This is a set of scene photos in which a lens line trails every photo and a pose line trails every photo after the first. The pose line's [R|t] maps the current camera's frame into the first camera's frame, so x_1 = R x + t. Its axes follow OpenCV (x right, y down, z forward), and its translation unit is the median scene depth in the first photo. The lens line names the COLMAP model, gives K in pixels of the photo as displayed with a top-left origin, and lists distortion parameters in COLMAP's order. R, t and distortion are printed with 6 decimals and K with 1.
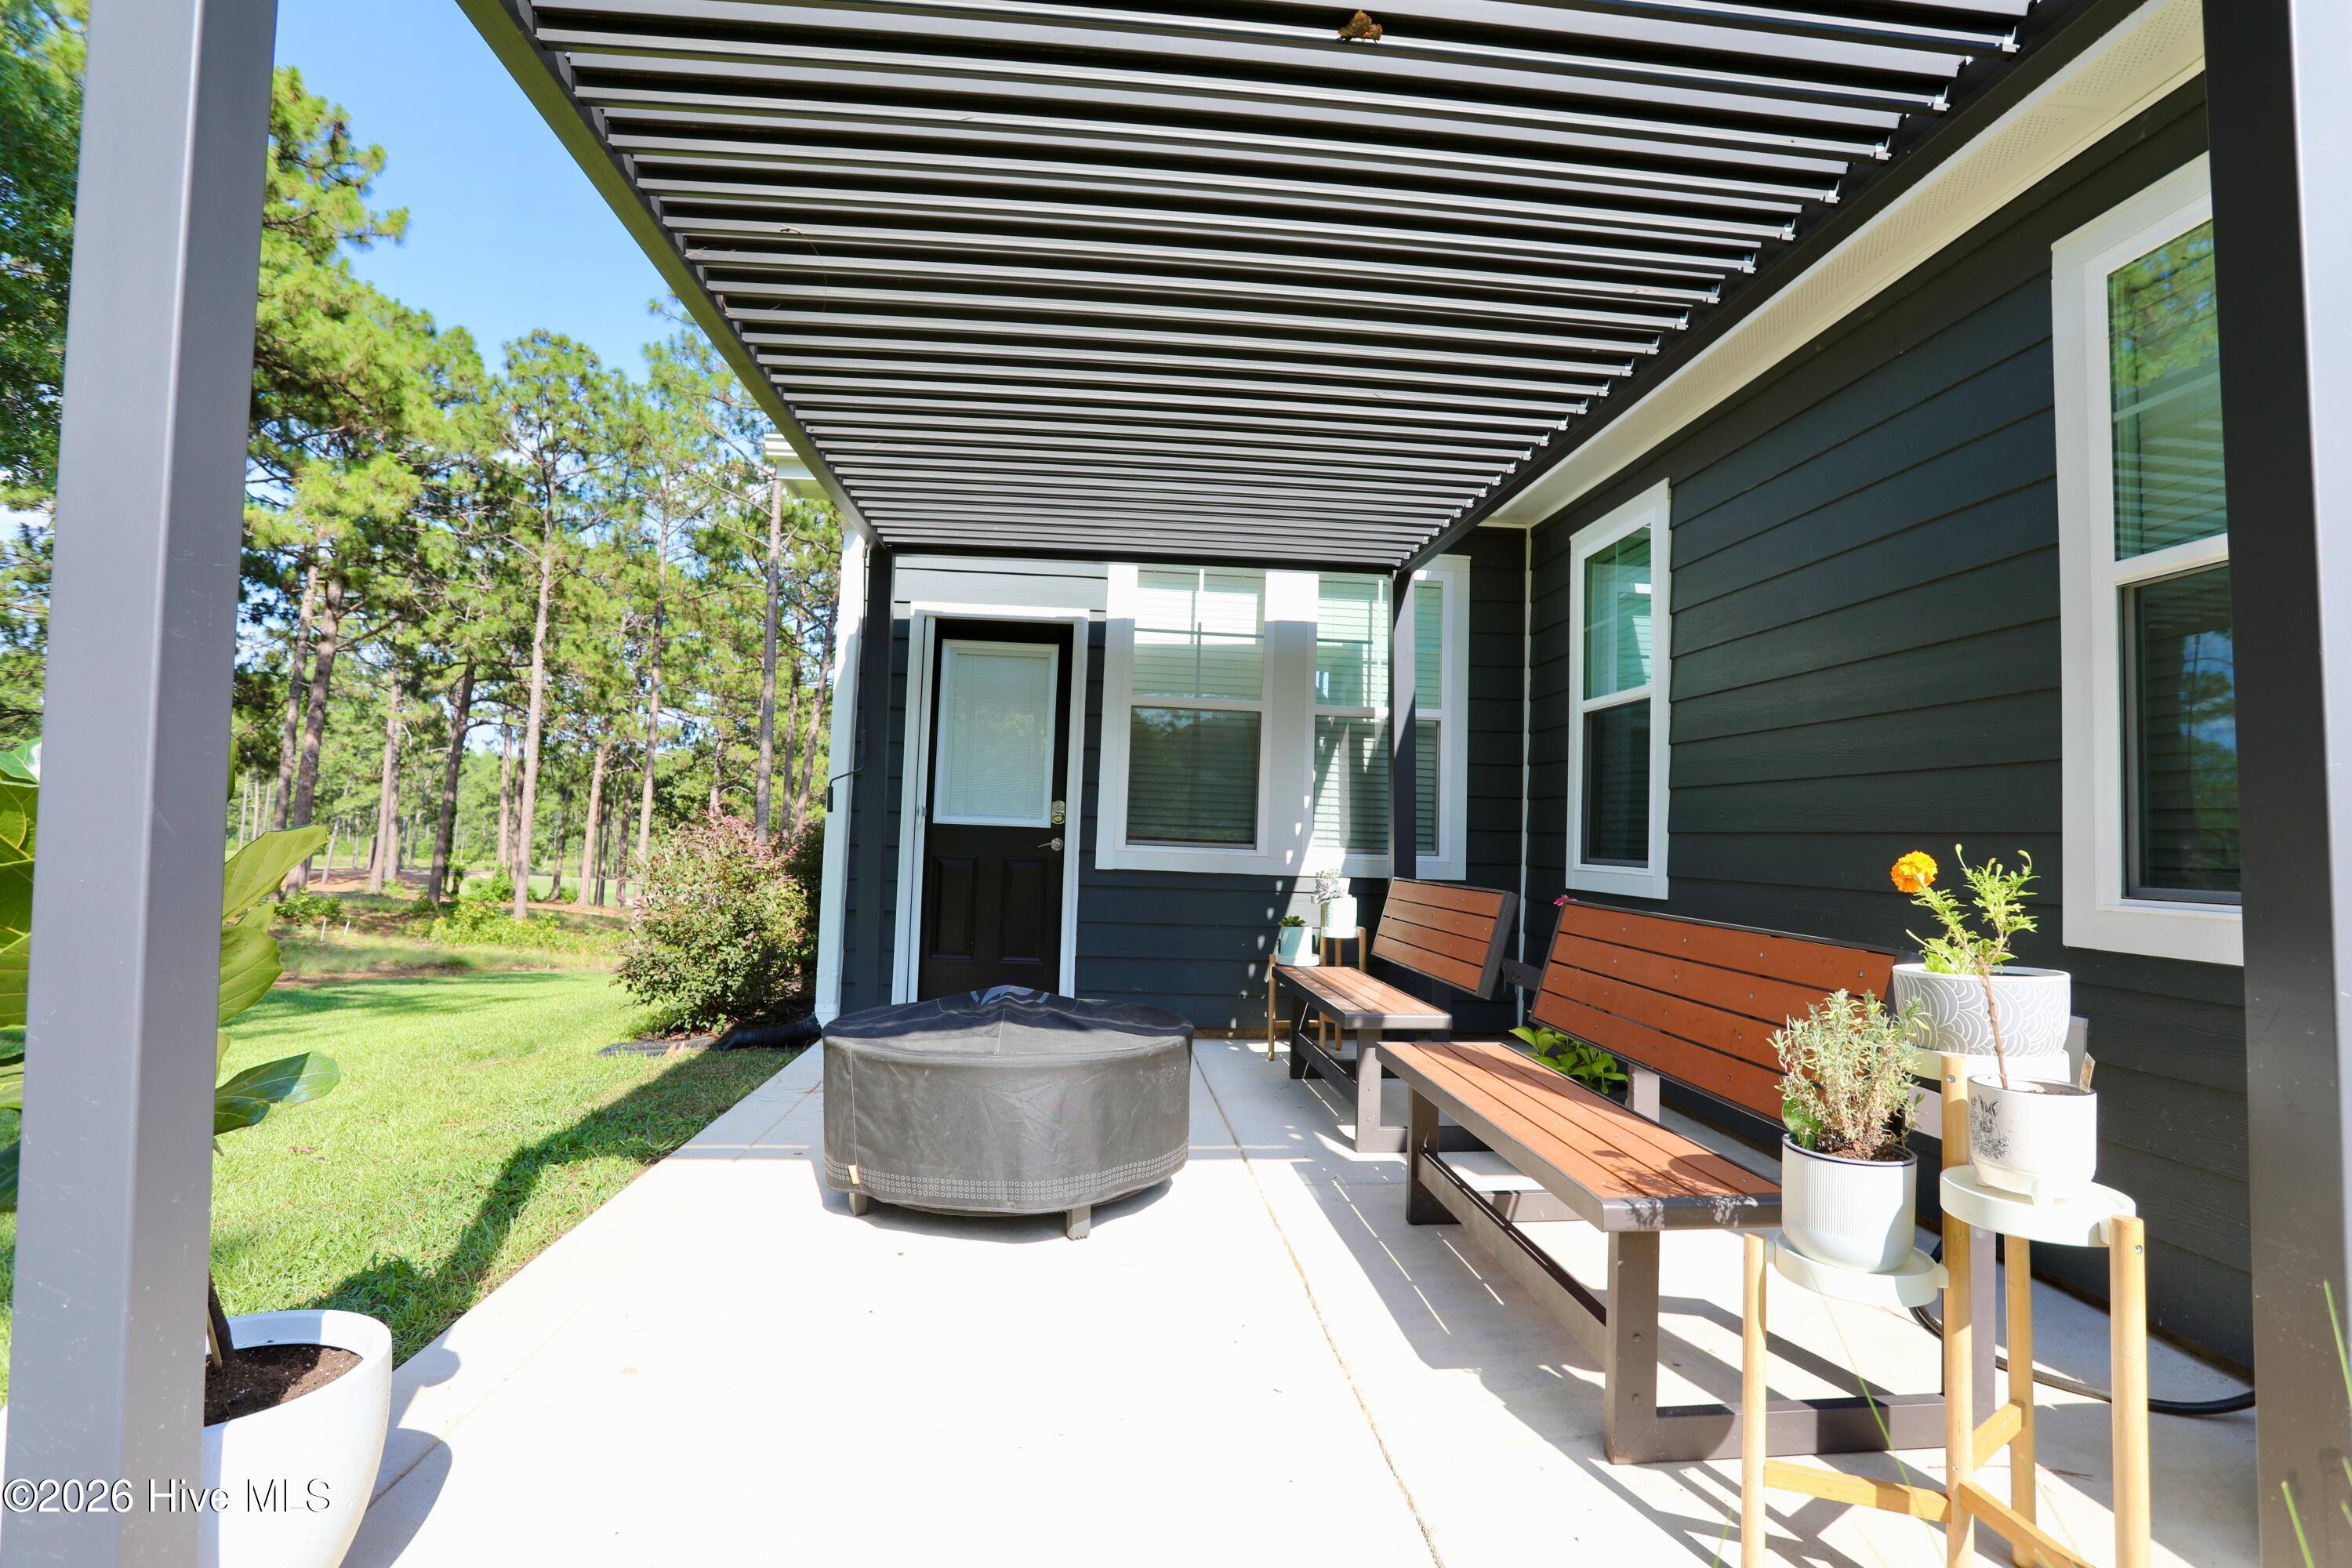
lens RADIAL K [[1145.9, 0, 1179.8], [0, 1145.9, 768.7], [0, 0, 1]] dist [-0.080001, 0.040382]
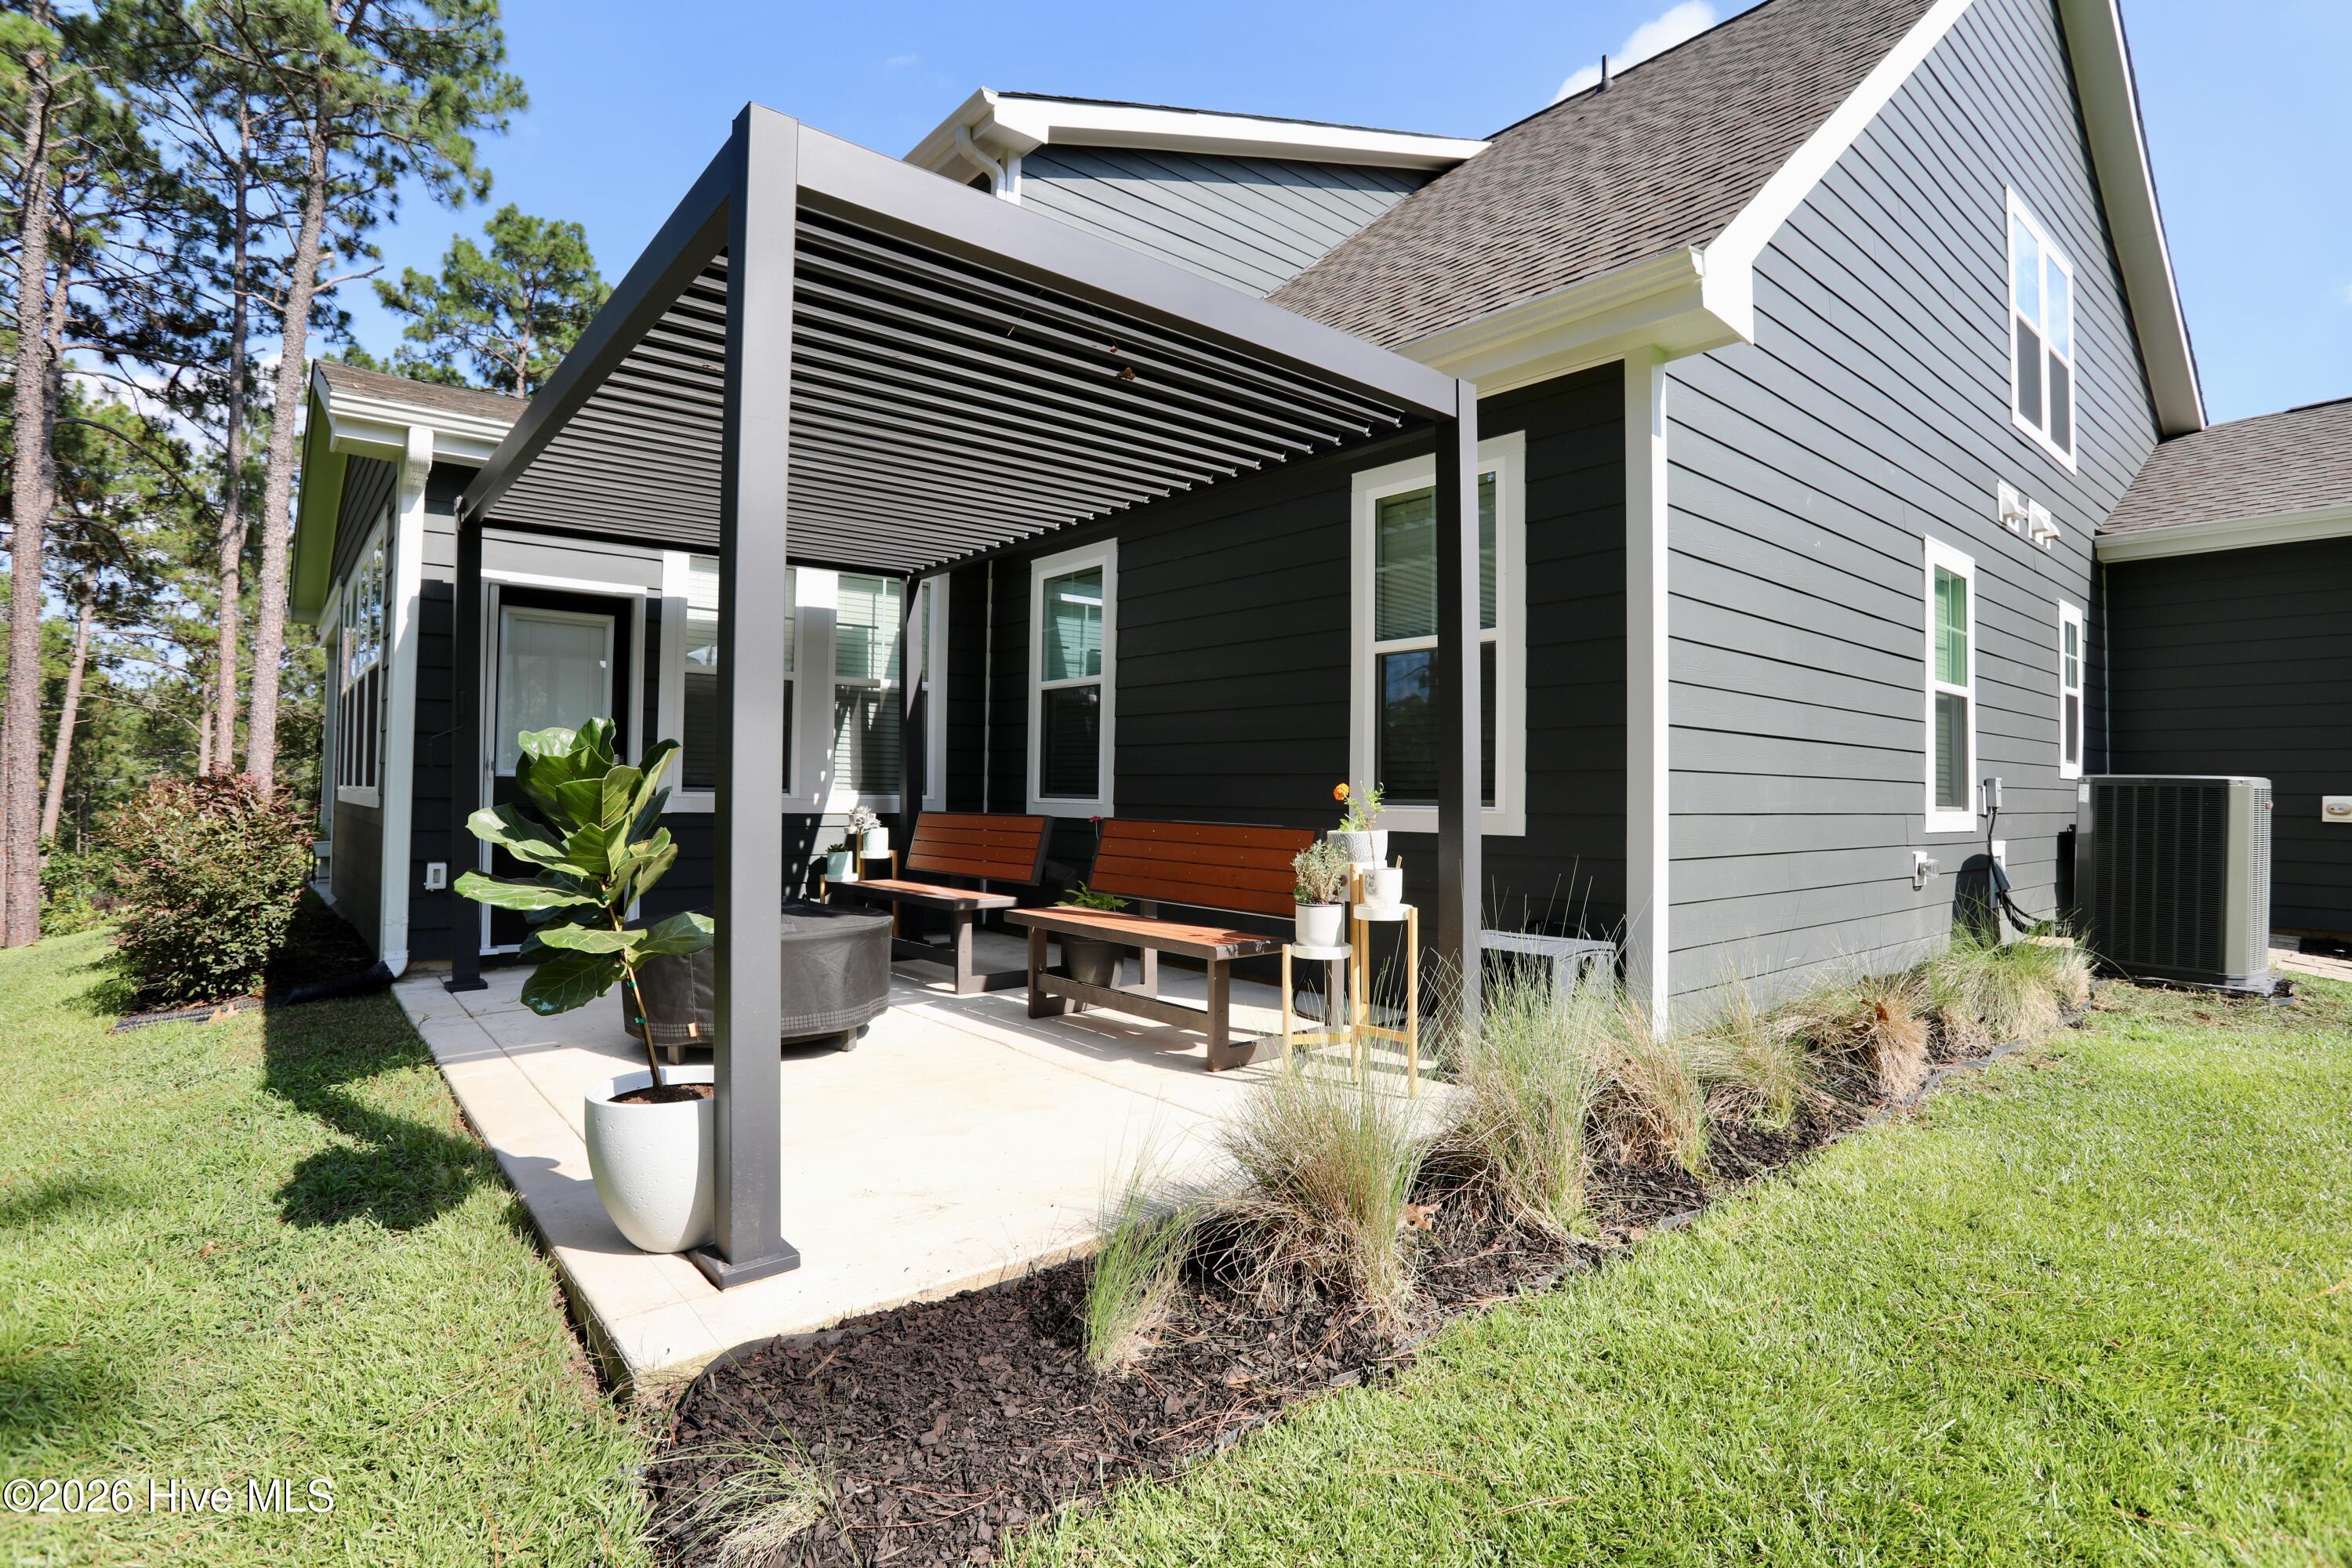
lens RADIAL K [[1145.9, 0, 1179.8], [0, 1145.9, 768.7], [0, 0, 1]] dist [-0.080001, 0.040382]
pose [[0.815814, -0.013174, 0.578164, -0.309446], [-0.016271, 0.998822, 0.045718, -0.018822], [-0.578085, -0.046705, 0.814639, -0.241702]]
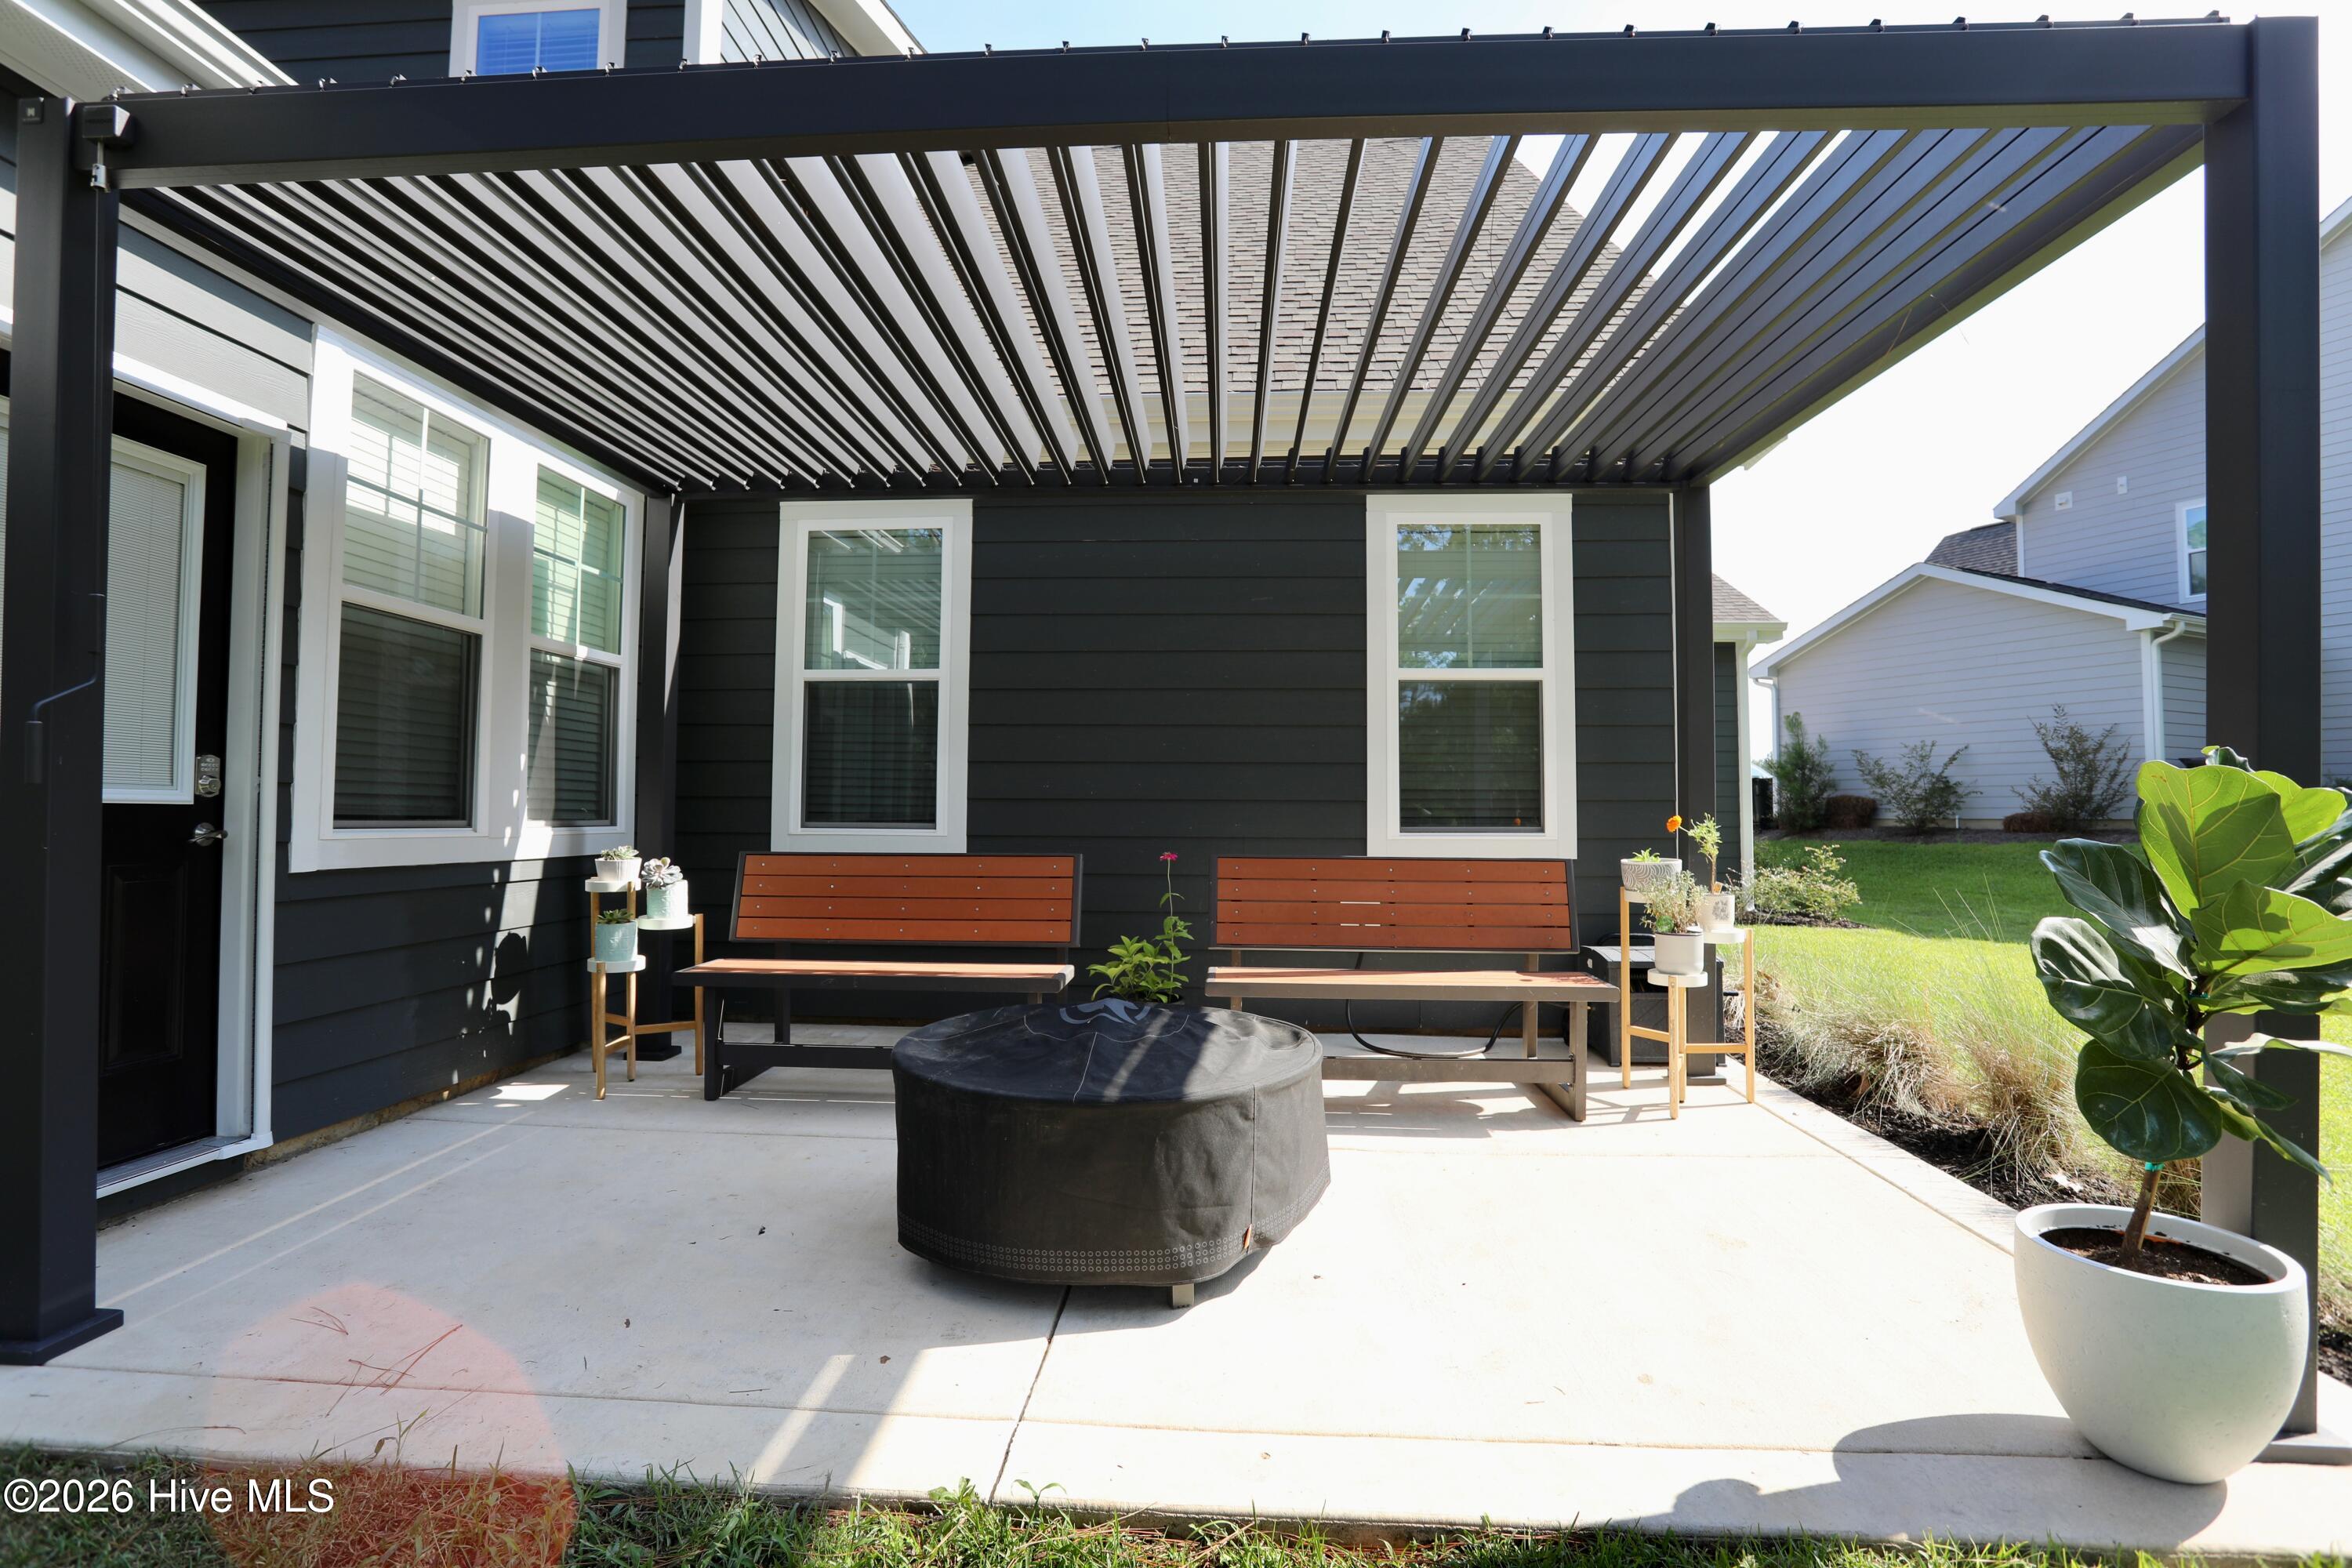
lens RADIAL K [[1114.7, 0, 1180.6], [0, 1114.7, 764.0], [0, 0, 1]] dist [-0.027795, -0.000092]
pose [[0.150813, 0.010393, 0.988508, -0.571757], [-0.054950, 0.998487, -0.002114, 0.008559], [-0.987034, -0.053999, 0.151156, 0.486096]]
